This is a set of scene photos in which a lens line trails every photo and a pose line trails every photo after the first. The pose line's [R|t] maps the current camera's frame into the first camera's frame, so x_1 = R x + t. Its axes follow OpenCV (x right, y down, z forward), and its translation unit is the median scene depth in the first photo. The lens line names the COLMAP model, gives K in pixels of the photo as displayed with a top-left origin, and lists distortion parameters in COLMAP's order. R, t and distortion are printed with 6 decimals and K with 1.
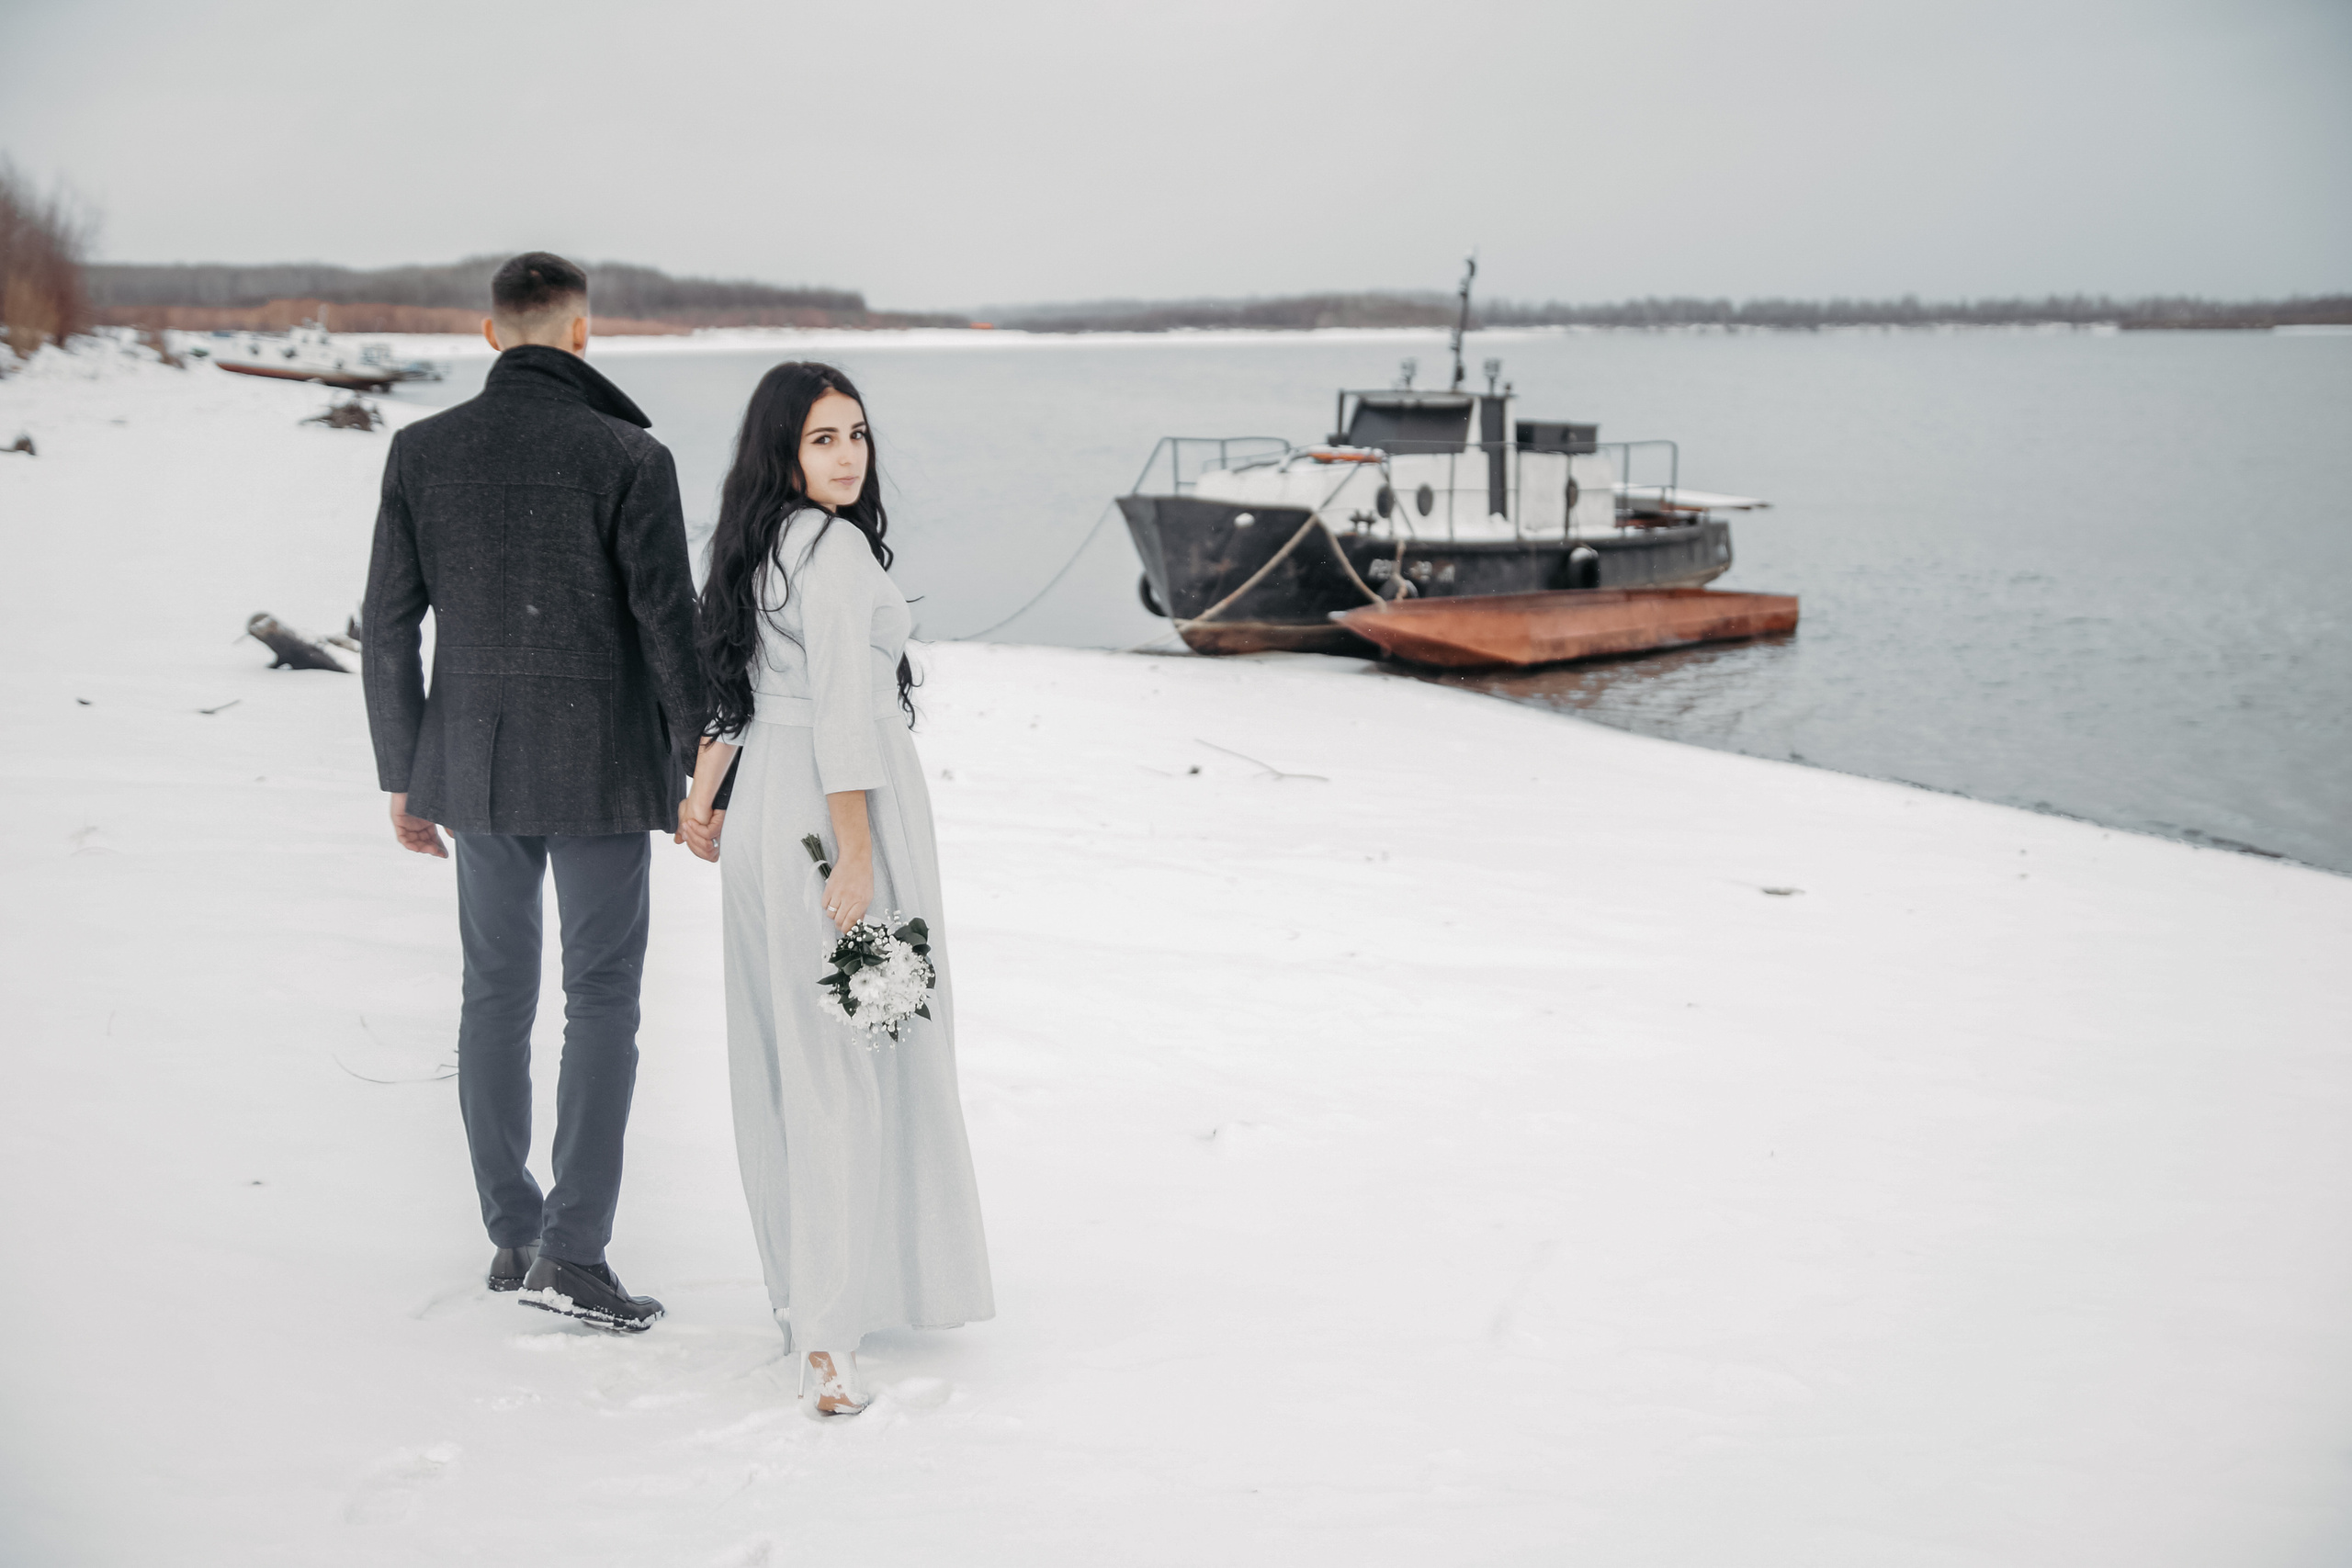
lens RADIAL K [[3061.7, 0, 1169.3], [0, 3061.7, 793.5], [0, 0, 1]] dist [0.019359, 0.000000]
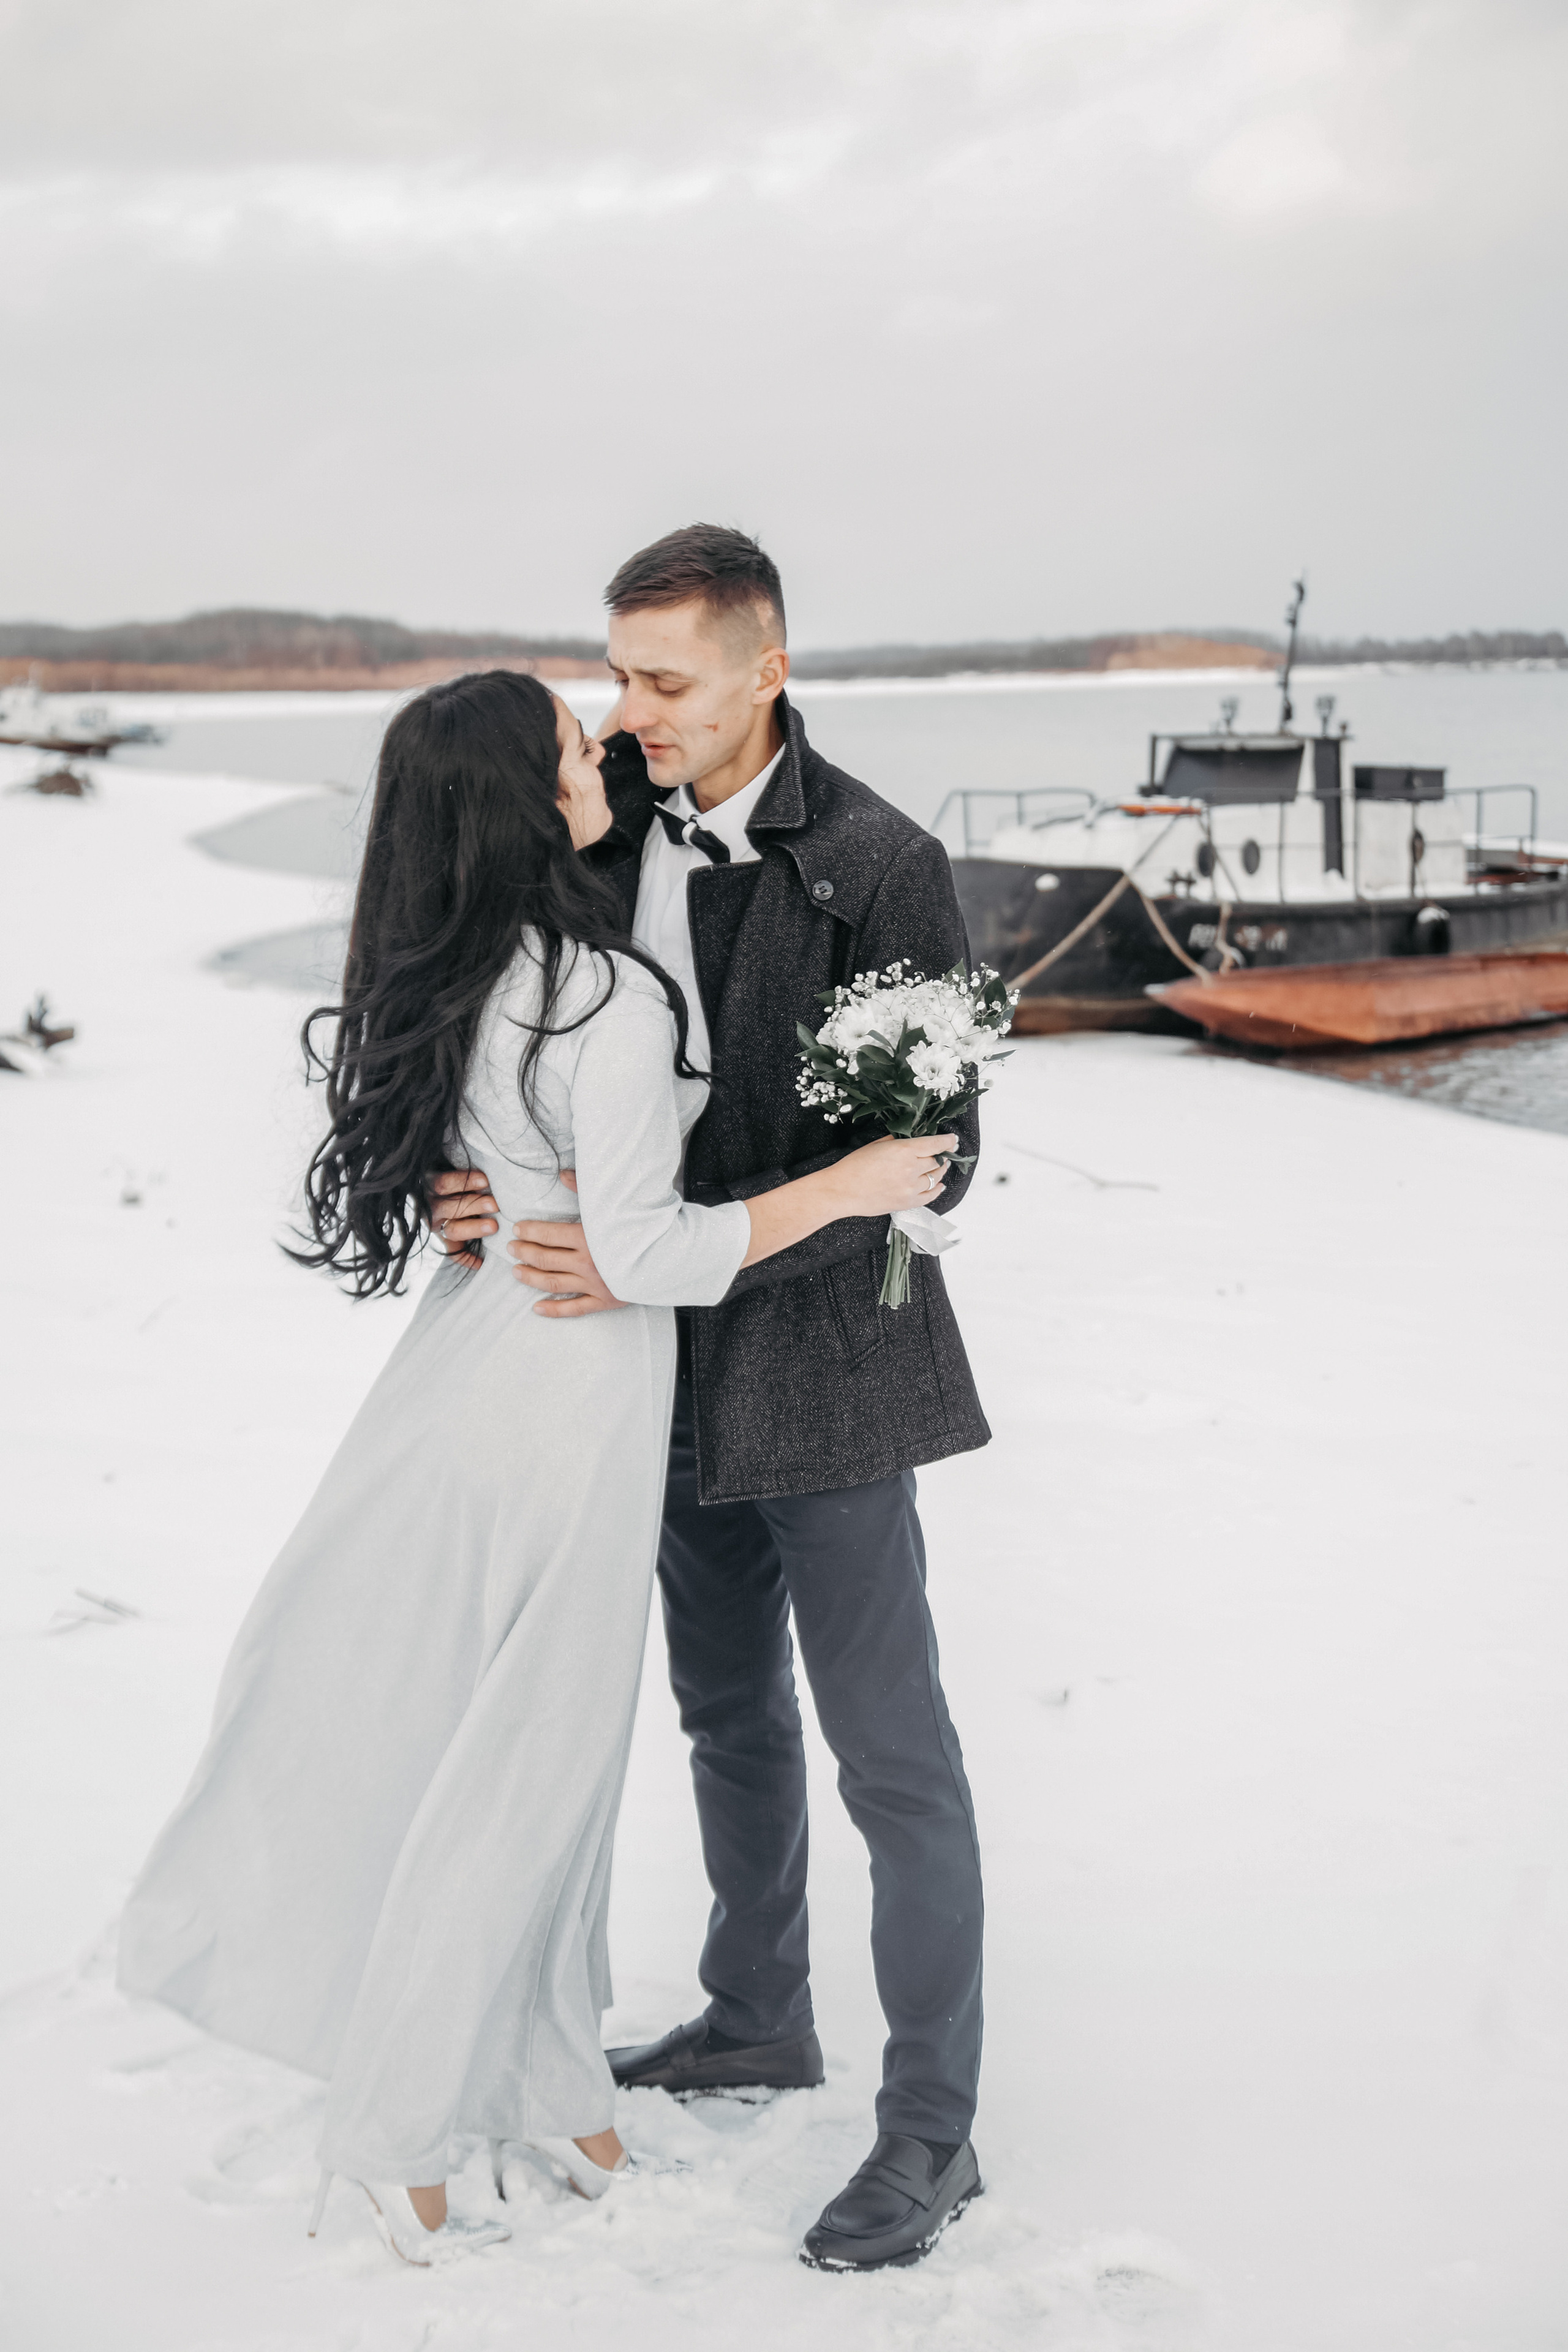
lens RADIAL K [[3062.0, 0, 786.0], [0, 3062.0, 1166.5], [0, 0, 1]] dist [0.019359, 0.000000]
pose [[0.998750, -0.010042, -0.048959, -0.007501], [0.010241, 0.999940, 0.003814, -0.011307], [0.048917, -0.004310, 0.998794, 0.111390]]
